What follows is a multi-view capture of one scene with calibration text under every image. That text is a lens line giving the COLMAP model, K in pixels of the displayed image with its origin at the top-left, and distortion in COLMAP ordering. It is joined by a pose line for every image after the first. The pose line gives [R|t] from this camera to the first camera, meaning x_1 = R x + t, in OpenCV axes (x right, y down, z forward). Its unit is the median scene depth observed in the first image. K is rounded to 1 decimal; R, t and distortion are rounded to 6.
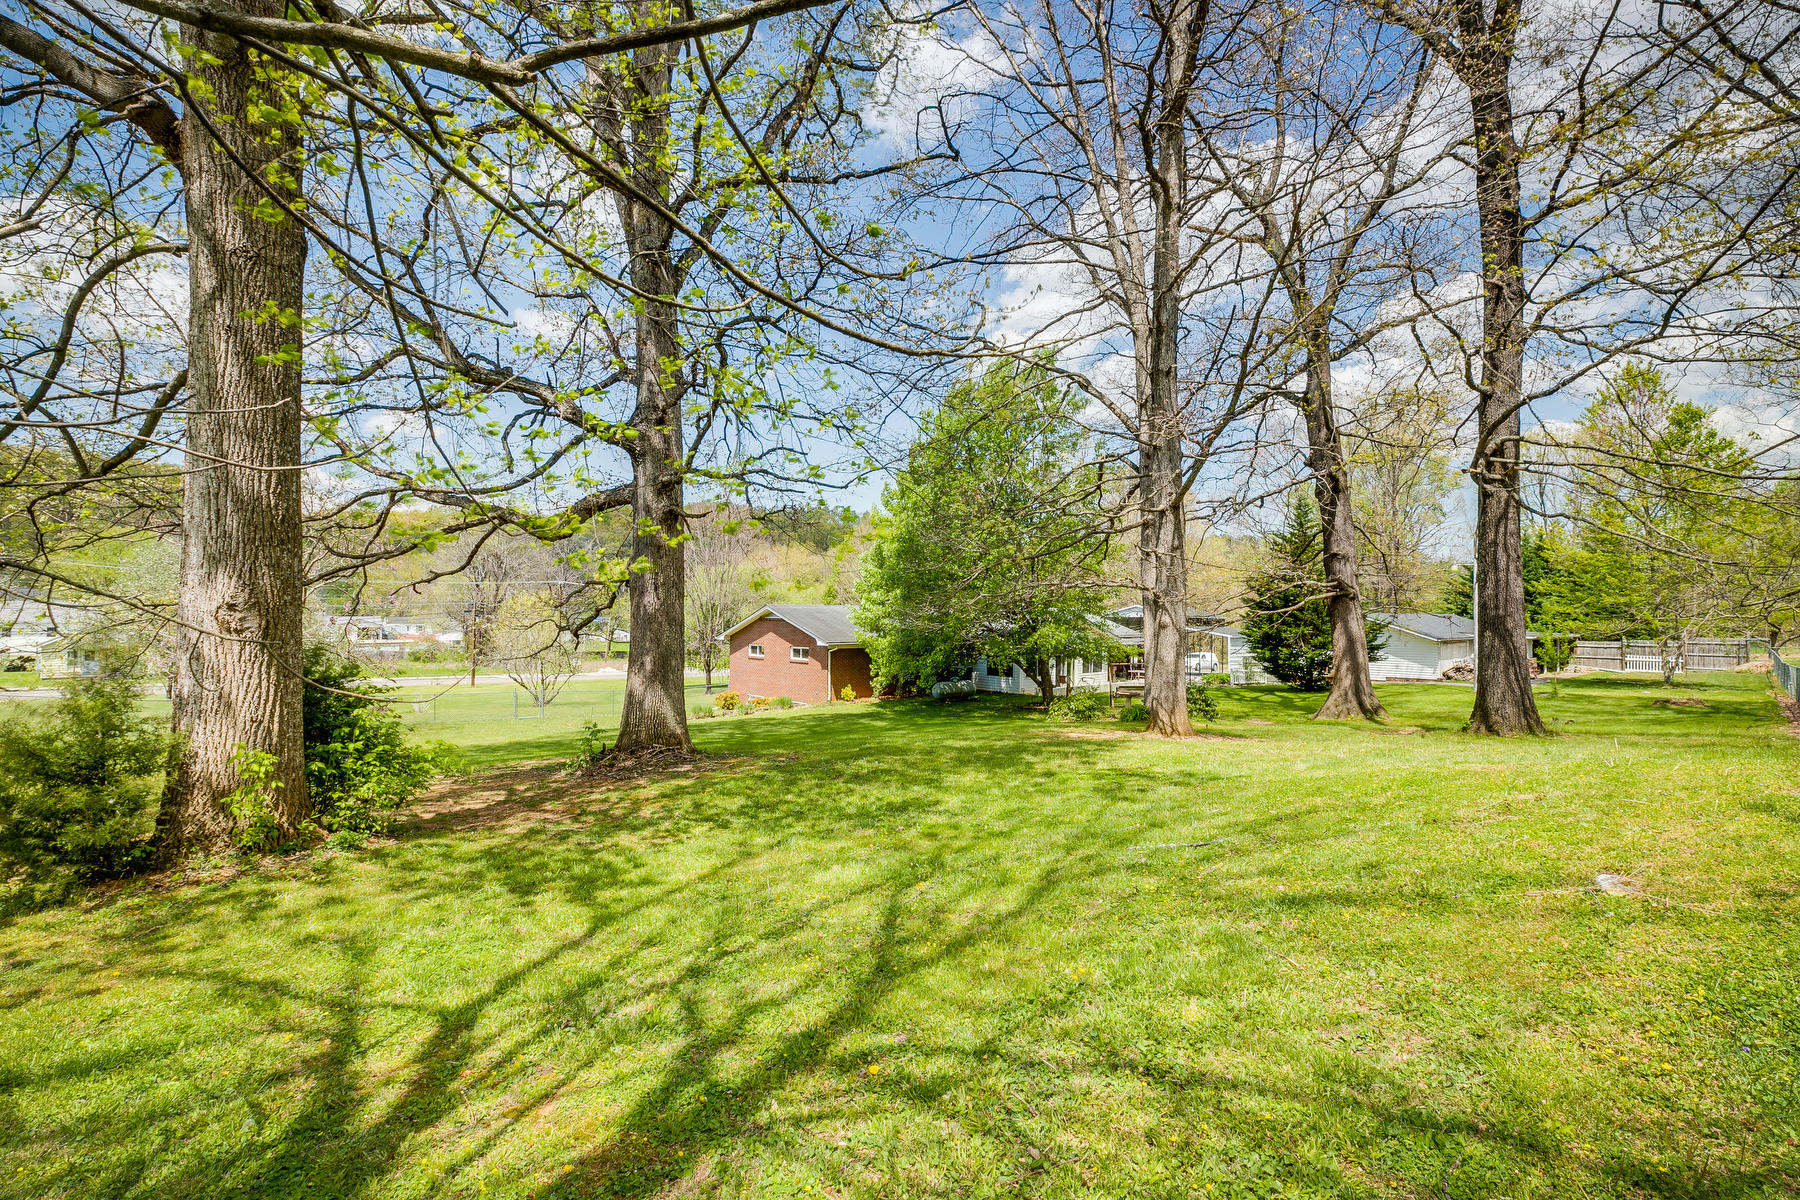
lens RADIAL K [[807.9, 0, 899.1], [0, 807.9, 580.7], [0, 0, 1]] dist [0.003176, 0.000010]
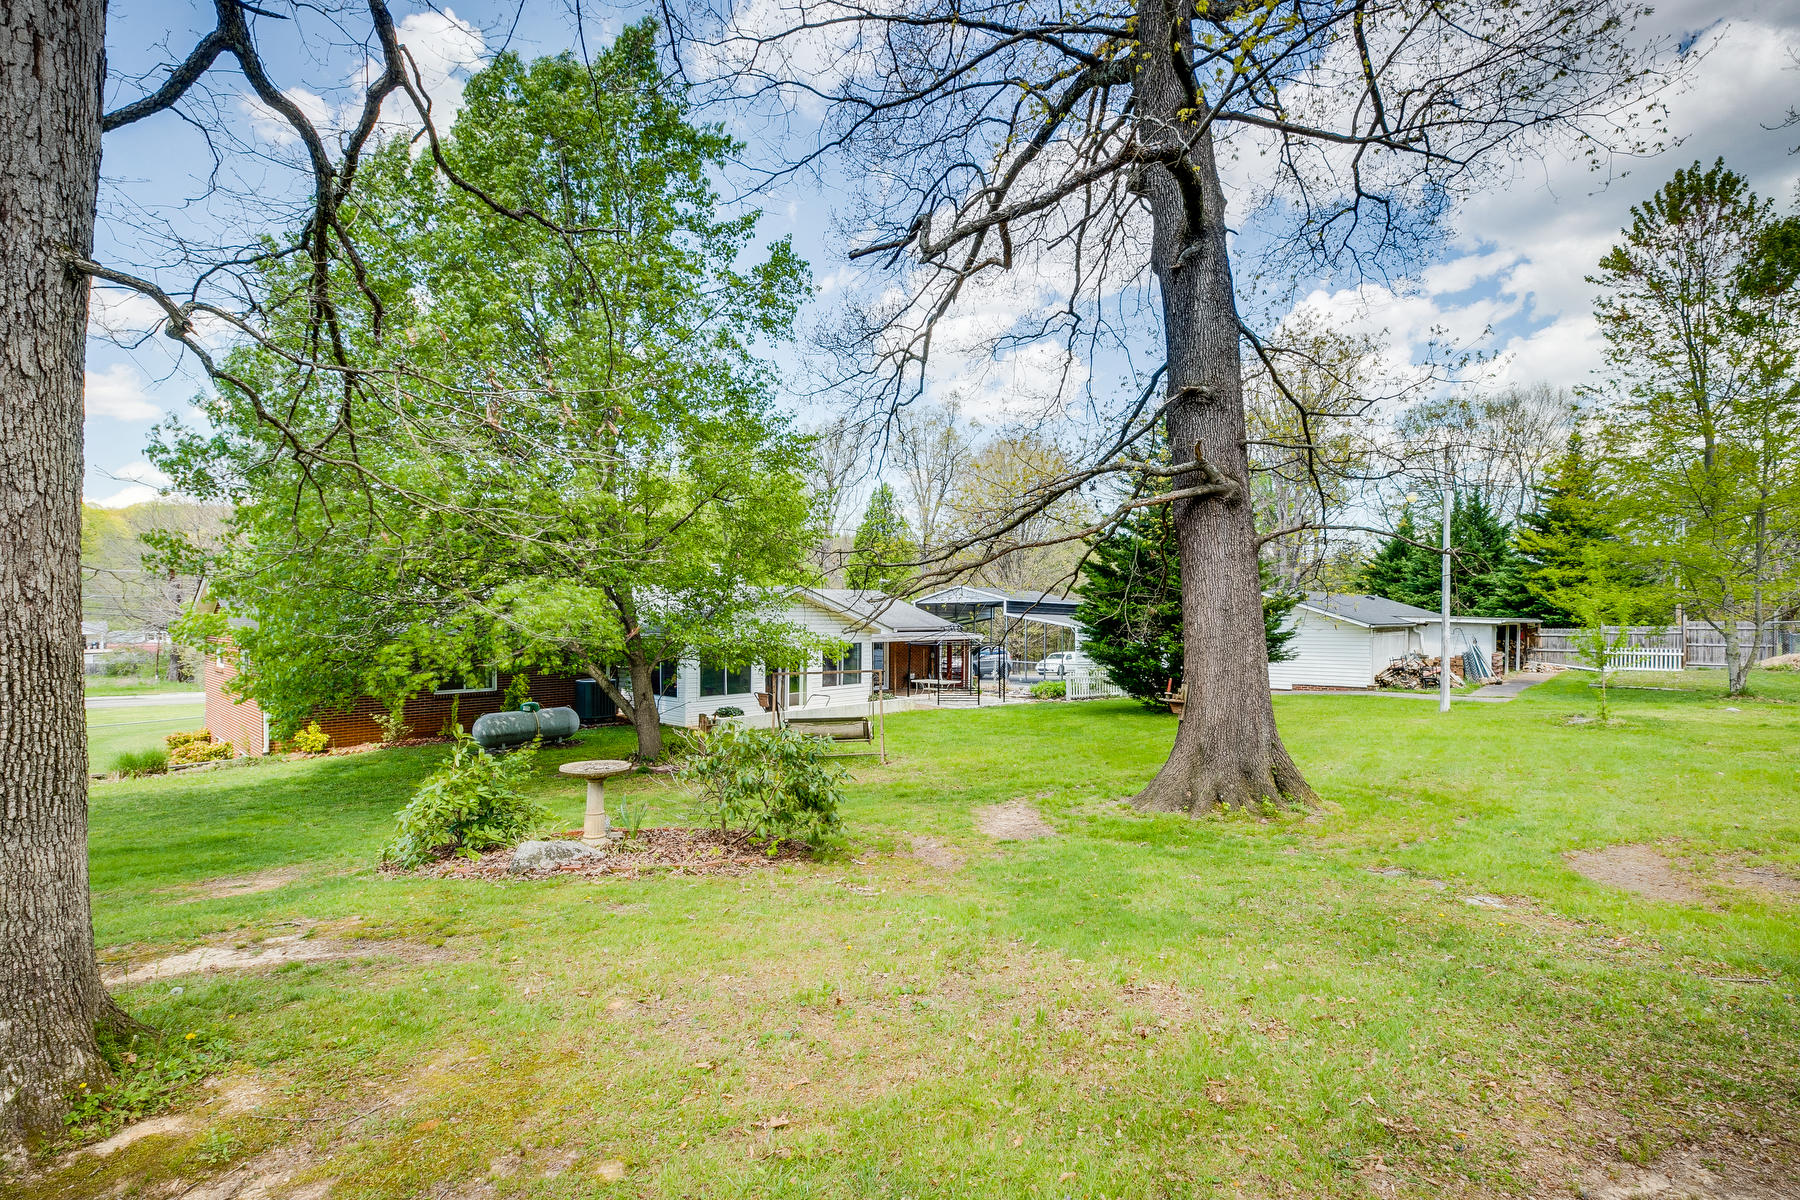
lens RADIAL K [[807.9, 0, 899.1], [0, 807.9, 580.7], [0, 0, 1]] dist [0.003176, 0.000010]
pose [[0.994553, -0.003791, 0.104160, 0.225158], [0.004257, 0.999982, -0.004254, 0.037804], [-0.104142, 0.004675, 0.994551, 0.395455]]
